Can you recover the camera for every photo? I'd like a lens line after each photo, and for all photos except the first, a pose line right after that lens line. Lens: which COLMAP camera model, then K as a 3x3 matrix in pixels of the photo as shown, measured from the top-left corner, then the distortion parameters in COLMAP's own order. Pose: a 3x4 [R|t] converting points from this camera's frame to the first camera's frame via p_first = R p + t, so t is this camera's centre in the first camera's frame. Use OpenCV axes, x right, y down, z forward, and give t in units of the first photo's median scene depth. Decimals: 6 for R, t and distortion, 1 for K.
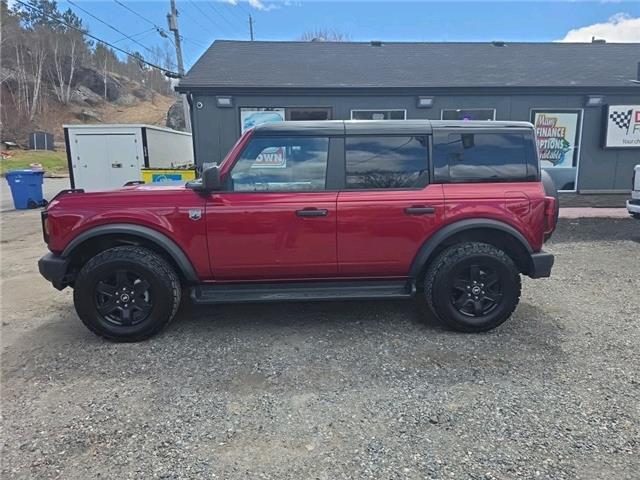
lens RADIAL K [[434.4, 0, 322.6], [0, 434.4, 239.3], [0, 0, 1]] dist [0.060801, -0.062855]
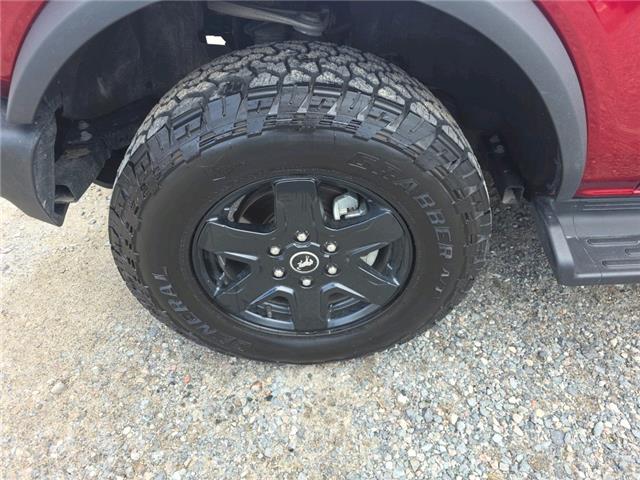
lens RADIAL K [[434.4, 0, 322.6], [0, 434.4, 239.3], [0, 0, 1]] dist [0.060801, -0.062855]
pose [[0.999606, 0.019951, -0.019730, -0.402504], [-0.006517, 0.849003, 0.528348, -0.017385], [0.027292, -0.528011, 0.848799, 0.728306]]
